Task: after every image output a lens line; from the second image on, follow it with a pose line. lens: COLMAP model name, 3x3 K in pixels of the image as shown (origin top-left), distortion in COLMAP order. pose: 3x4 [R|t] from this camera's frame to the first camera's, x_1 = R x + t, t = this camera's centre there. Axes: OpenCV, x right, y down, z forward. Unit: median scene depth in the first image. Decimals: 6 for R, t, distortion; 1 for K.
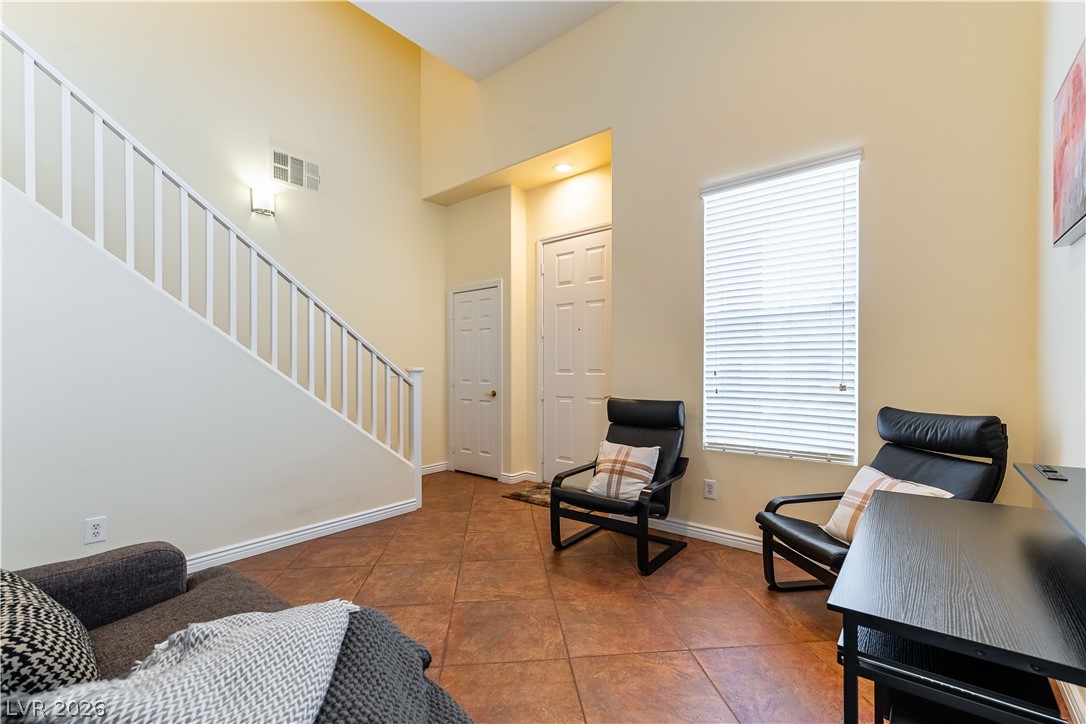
lens RADIAL K [[468.2, 0, 552.3], [0, 468.2, 369.6], [0, 0, 1]] dist [0.002318, -0.001249]
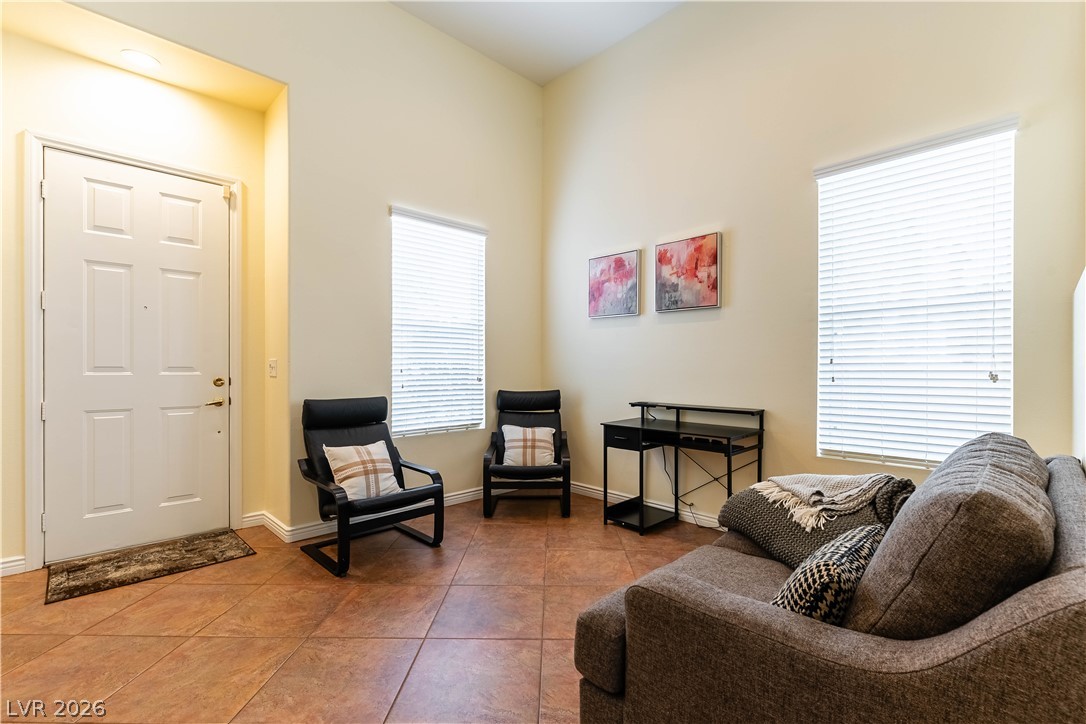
lens RADIAL K [[468.2, 0, 545.1], [0, 468.2, 367.8], [0, 0, 1]] dist [0.002318, -0.001249]
pose [[0.132771, 0.003460, 0.991141, -0.766075], [-0.000083, 0.999994, -0.003480, 0.004382], [-0.991147, 0.000380, 0.132770, 0.495166]]
